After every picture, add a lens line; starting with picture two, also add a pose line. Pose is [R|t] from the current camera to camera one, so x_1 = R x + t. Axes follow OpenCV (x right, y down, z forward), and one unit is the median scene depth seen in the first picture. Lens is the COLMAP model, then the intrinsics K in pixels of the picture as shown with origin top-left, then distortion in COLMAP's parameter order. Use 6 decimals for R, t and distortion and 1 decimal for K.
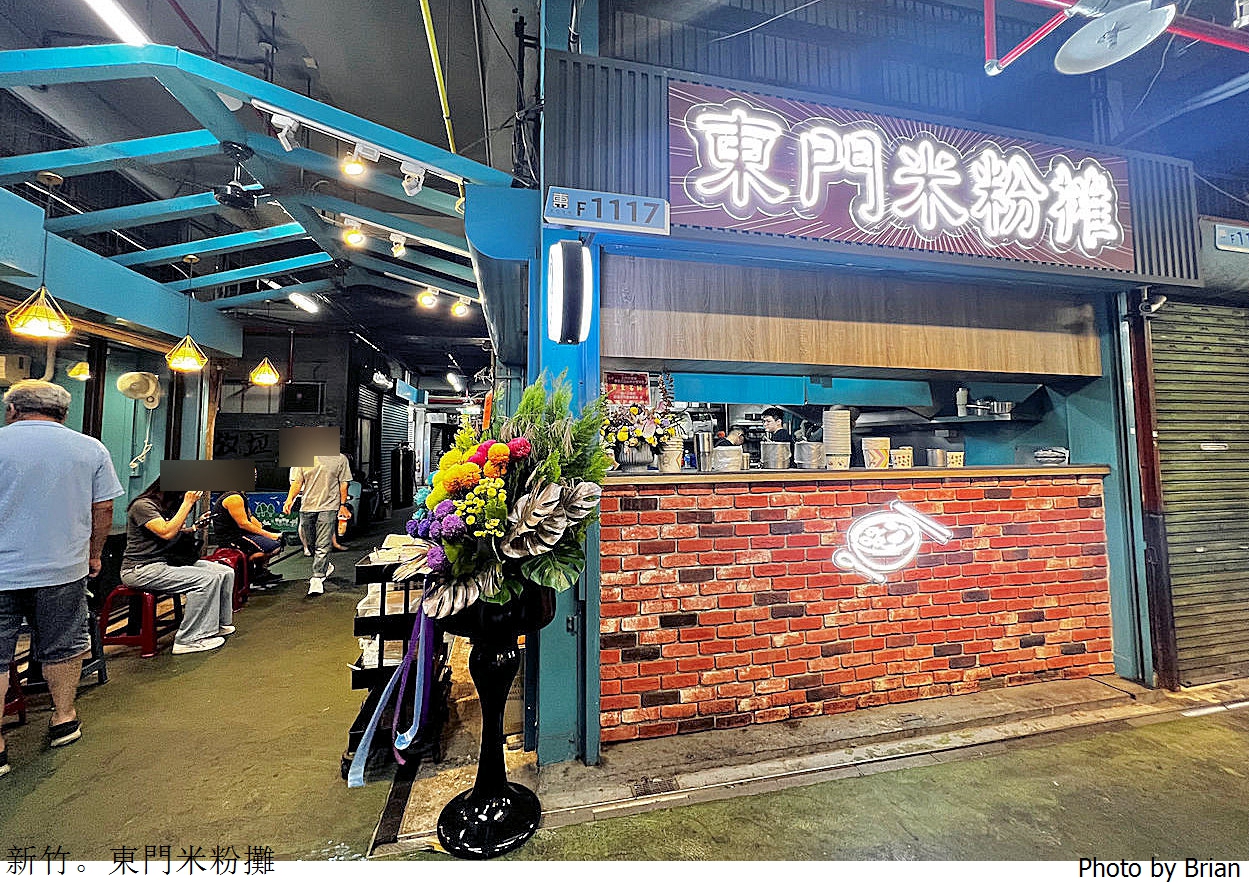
lens RADIAL K [[501.5, 0, 627.1], [0, 501.5, 406.2], [0, 0, 1]] dist [-0.009302, 0.000339]
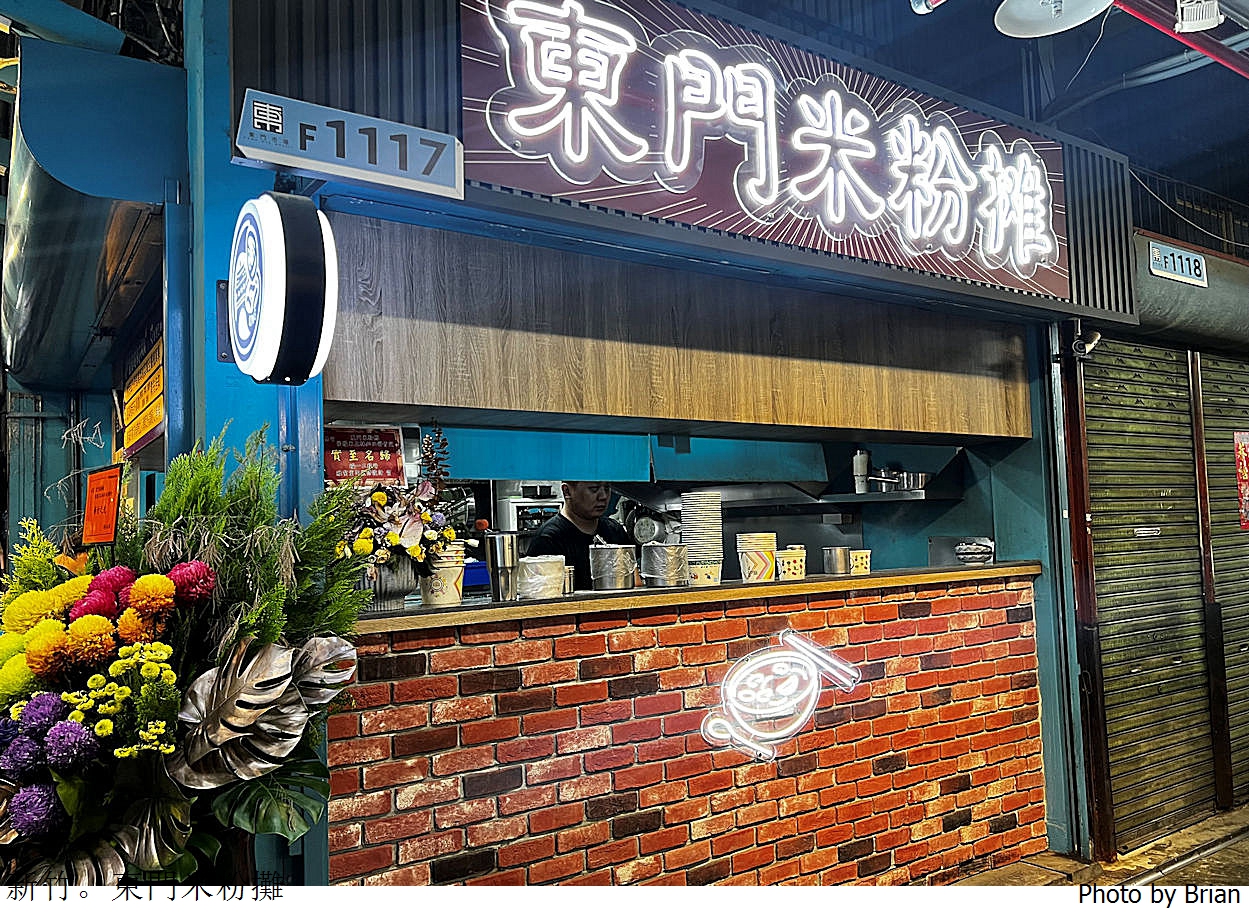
lens RADIAL K [[953.5, 0, 624.5], [0, 953.5, 456.0], [0, 0, 1]] dist [0.045189, -0.072815]
pose [[0.928133, 0.001968, 0.372244, -0.125532], [-0.000487, 0.999992, -0.004073, -0.033039], [-0.372249, 0.003598, 0.928126, -0.079318]]
